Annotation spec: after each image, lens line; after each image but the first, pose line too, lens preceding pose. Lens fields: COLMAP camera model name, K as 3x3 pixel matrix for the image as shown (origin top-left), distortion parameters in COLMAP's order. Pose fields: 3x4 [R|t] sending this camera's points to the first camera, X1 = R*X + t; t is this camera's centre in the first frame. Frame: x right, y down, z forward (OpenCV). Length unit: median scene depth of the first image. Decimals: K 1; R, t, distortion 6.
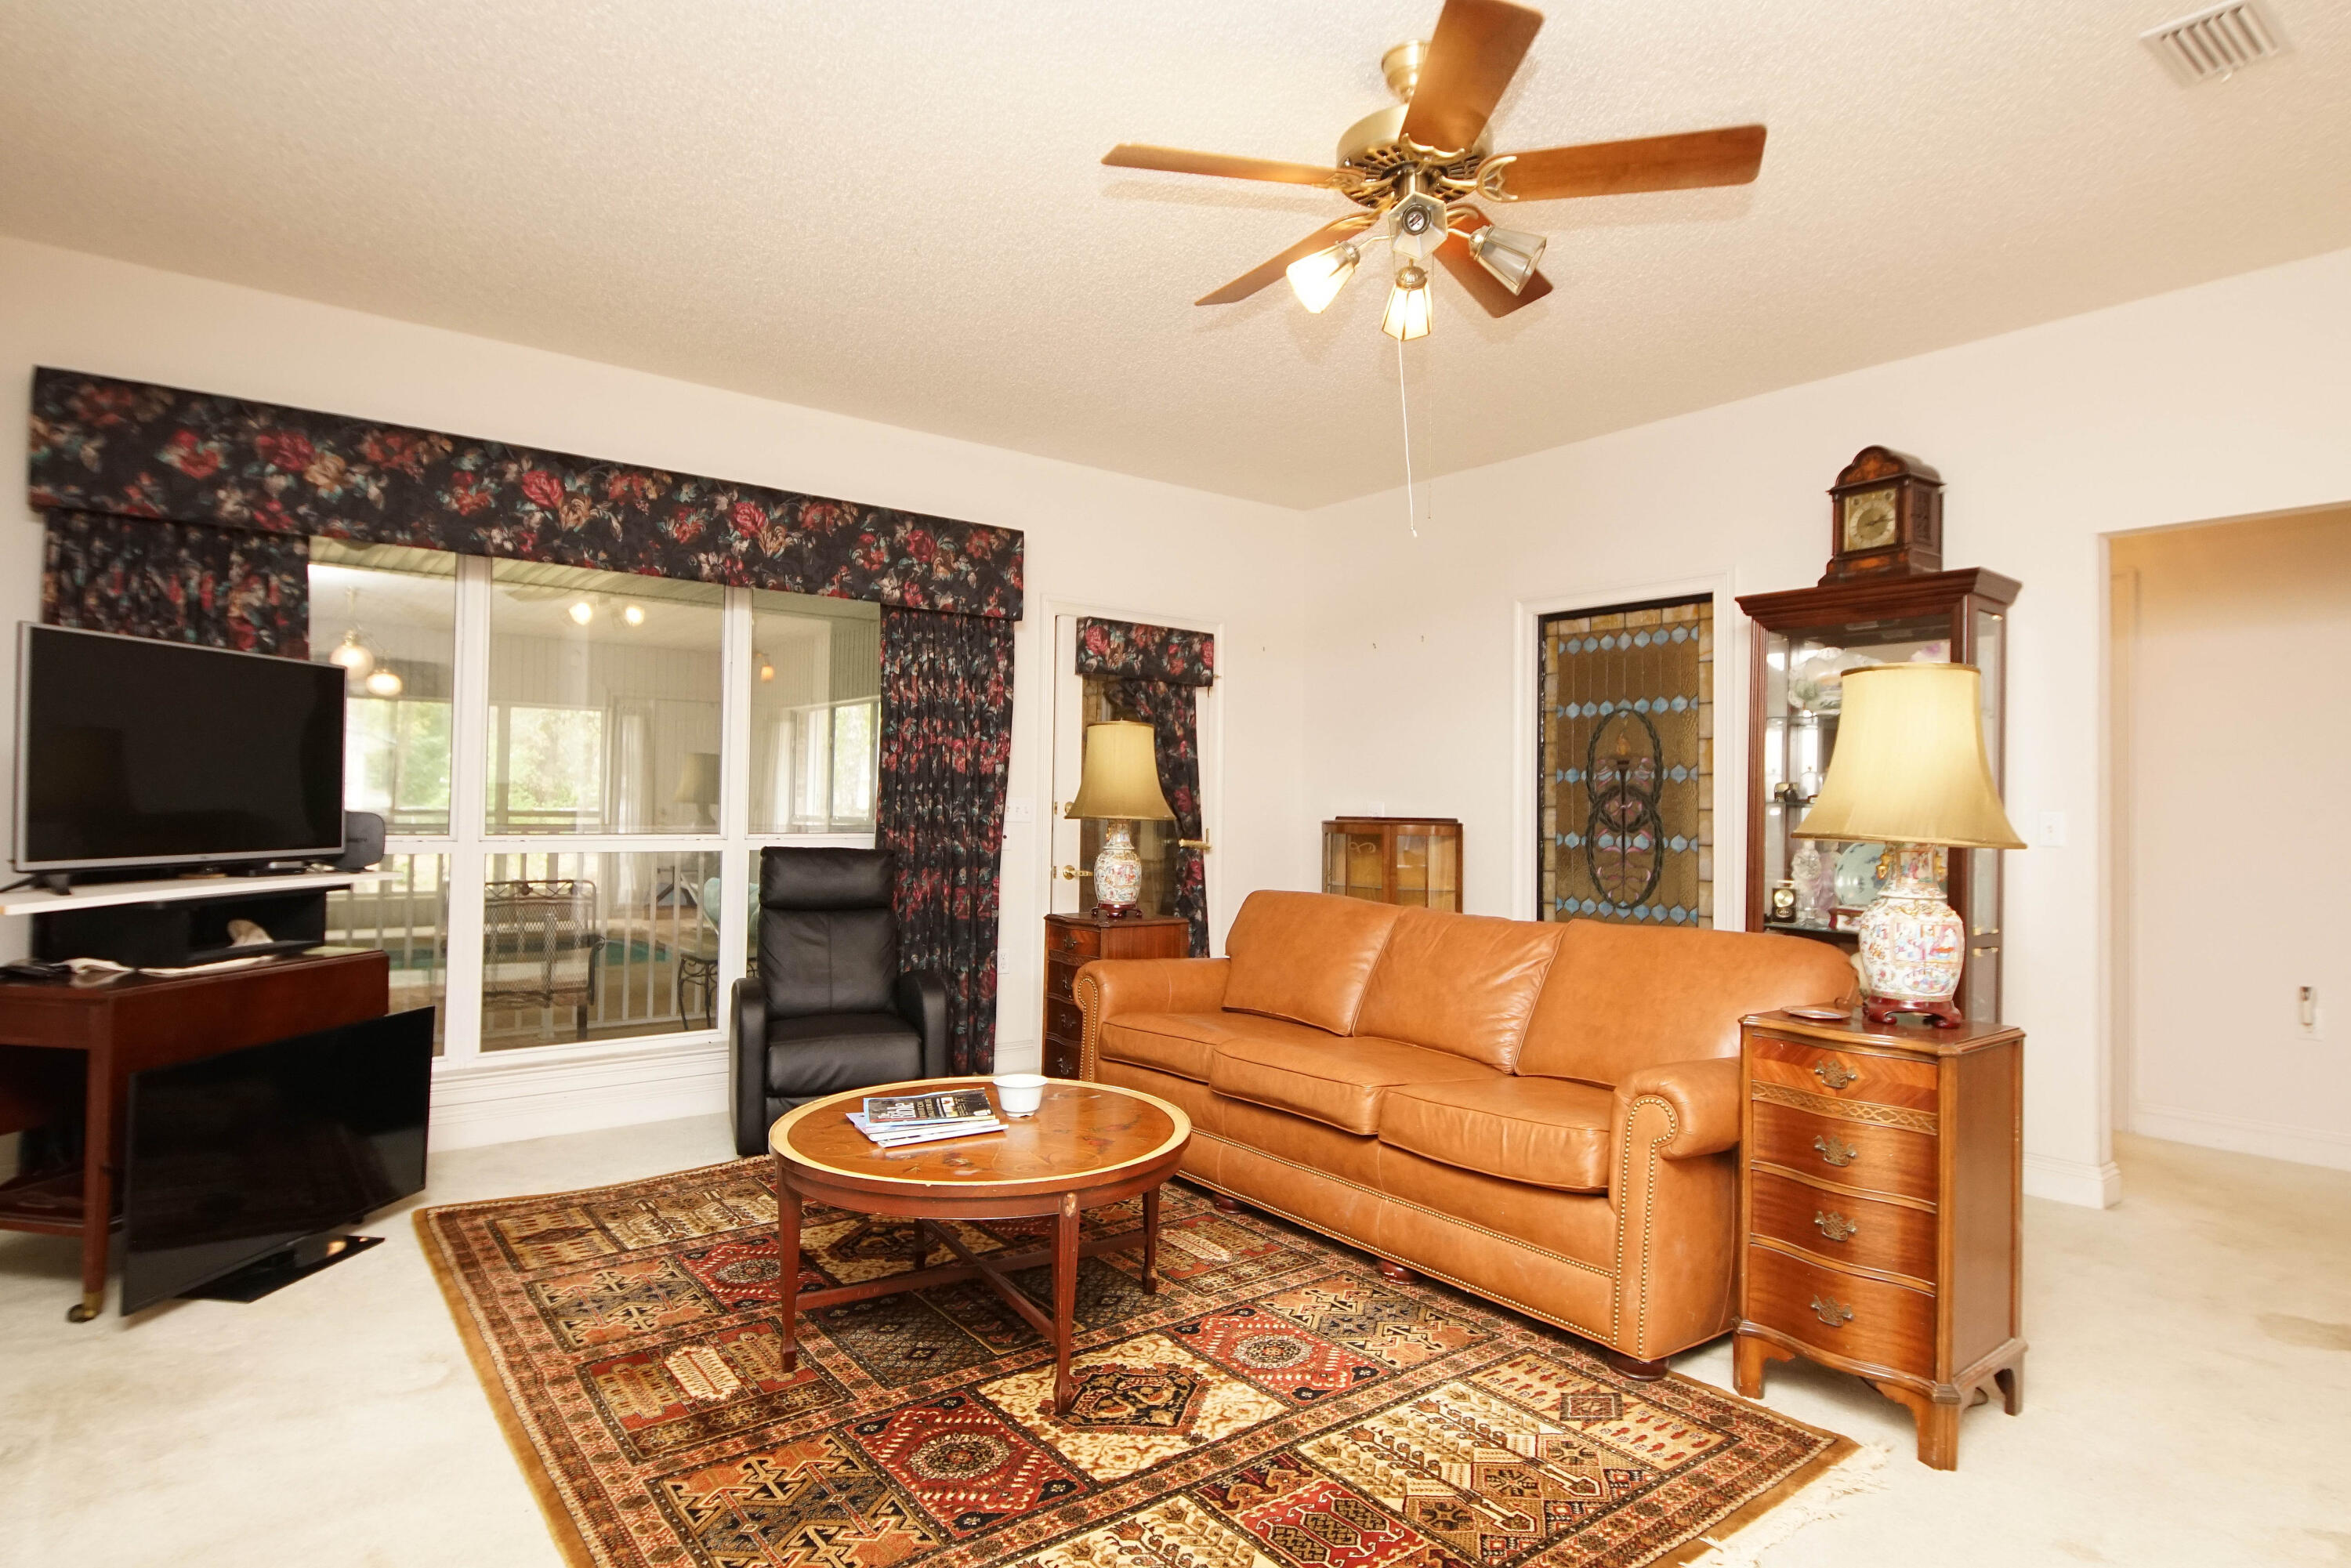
lens RADIAL K [[1258.5, 0, 1159.1], [0, 1258.5, 774.9], [0, 0, 1]] dist [-0.002560, -0.000517]
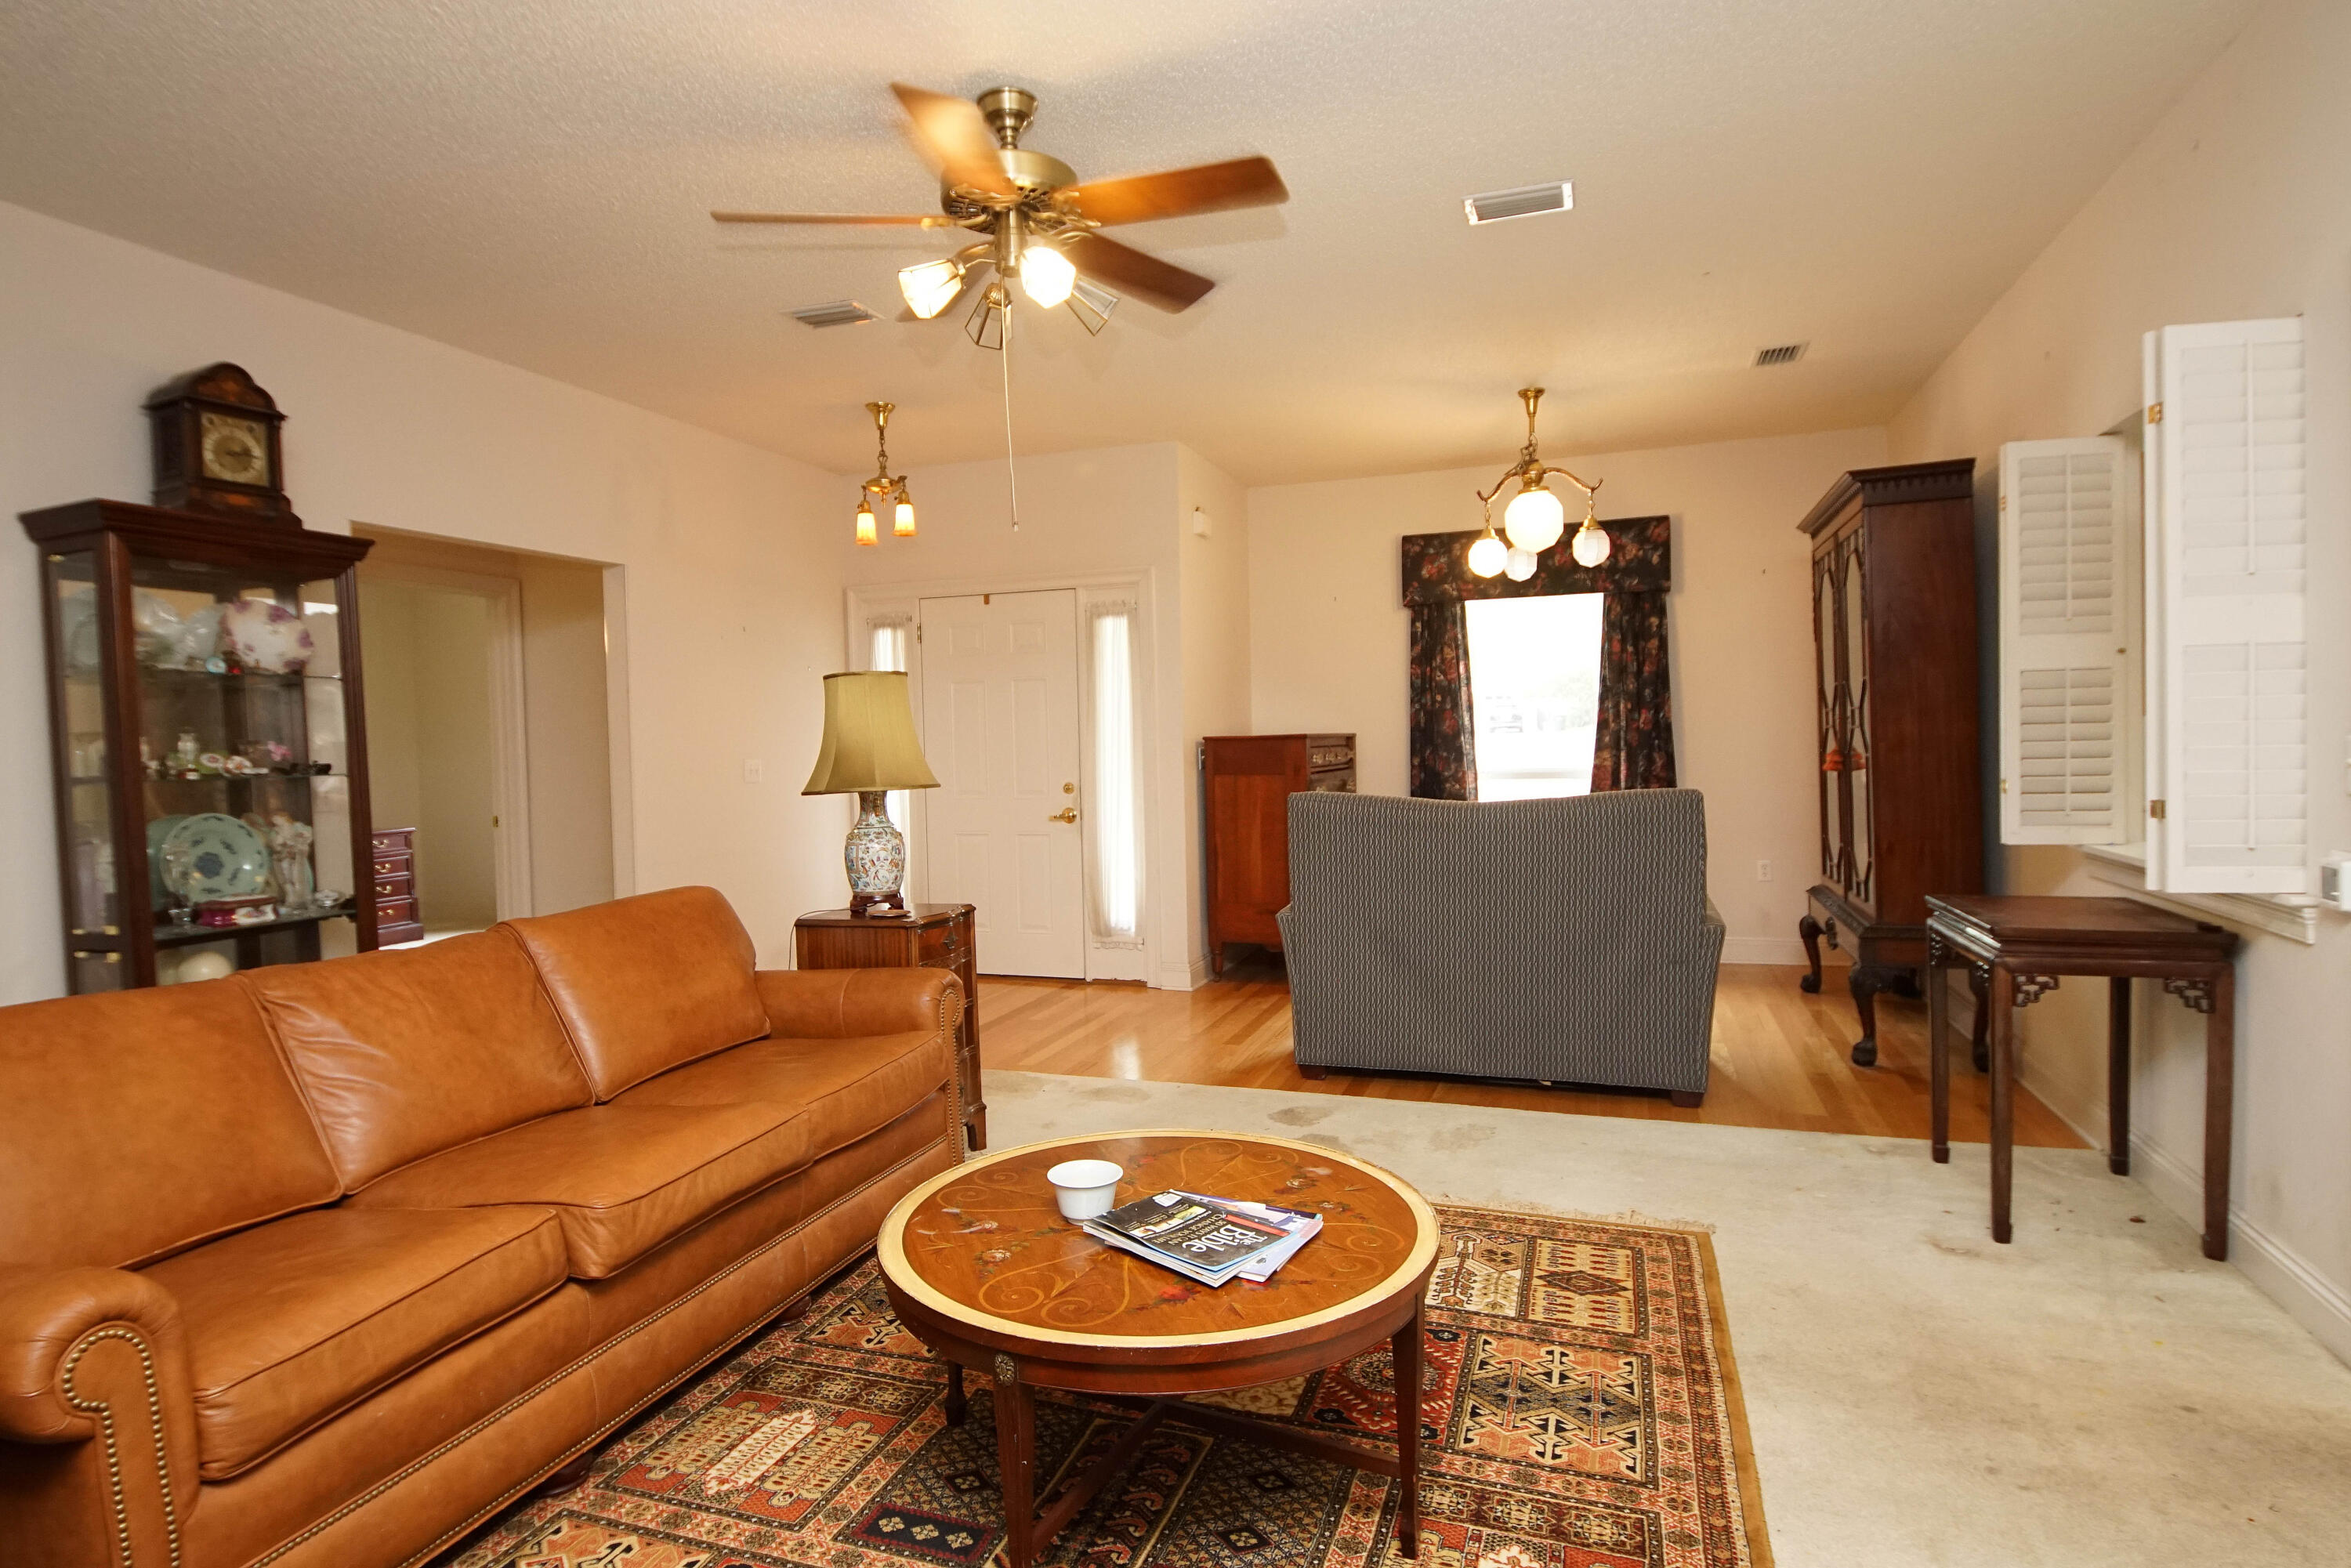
lens RADIAL K [[1258.5, 0, 1159.1], [0, 1258.5, 774.9], [0, 0, 1]] dist [-0.002560, -0.000517]
pose [[-0.538365, -0.027465, 0.842264, -0.877396], [0.001438, 0.999437, 0.033509, -0.013045], [-0.842710, 0.019252, -0.538023, 1.606314]]
